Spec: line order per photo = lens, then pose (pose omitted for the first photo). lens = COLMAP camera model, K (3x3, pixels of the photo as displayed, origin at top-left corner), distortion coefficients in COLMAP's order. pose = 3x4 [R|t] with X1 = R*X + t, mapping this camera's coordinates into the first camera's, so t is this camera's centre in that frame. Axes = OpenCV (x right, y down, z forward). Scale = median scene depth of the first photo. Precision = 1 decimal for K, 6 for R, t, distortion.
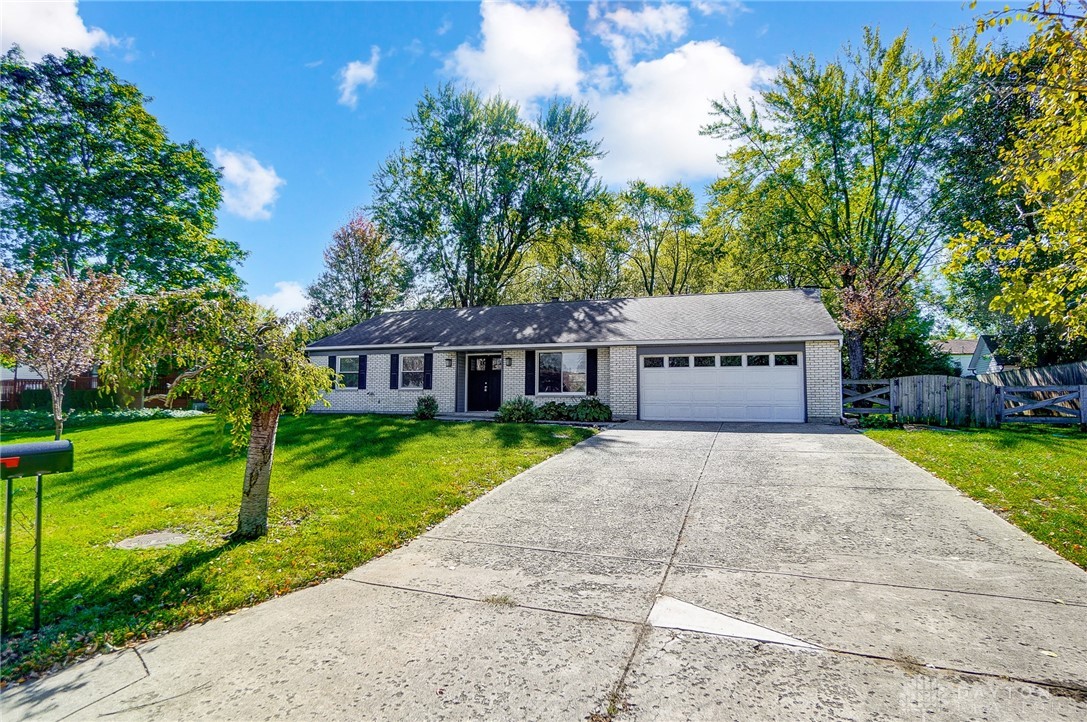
lens RADIAL K [[561.9, 0, 543.1], [0, 561.9, 346.4], [0, 0, 1]] dist [-0.035713, 0.000198]
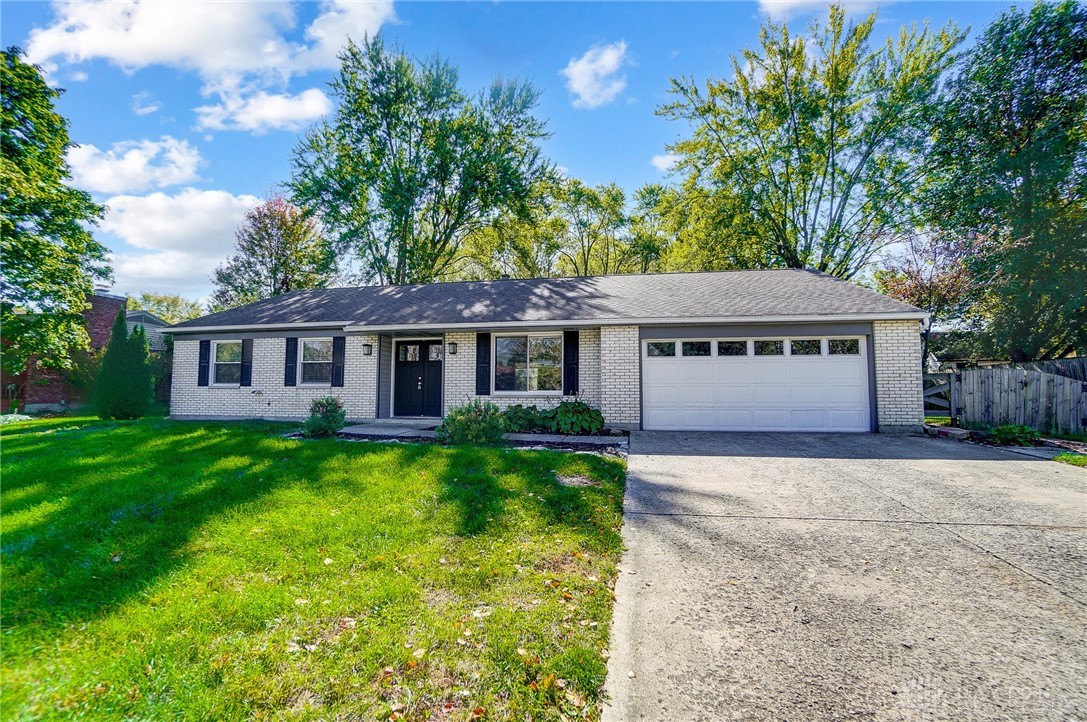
lens RADIAL K [[489.3, 0, 543.5], [0, 489.3, 361.0], [0, 0, 1]] dist [-0.062496, 0.024242]
pose [[0.988282, 0.006460, 0.152504, -0.039290], [-0.010737, 0.999571, 0.027238, 0.023839], [-0.152263, -0.028557, 0.987927, 0.345970]]
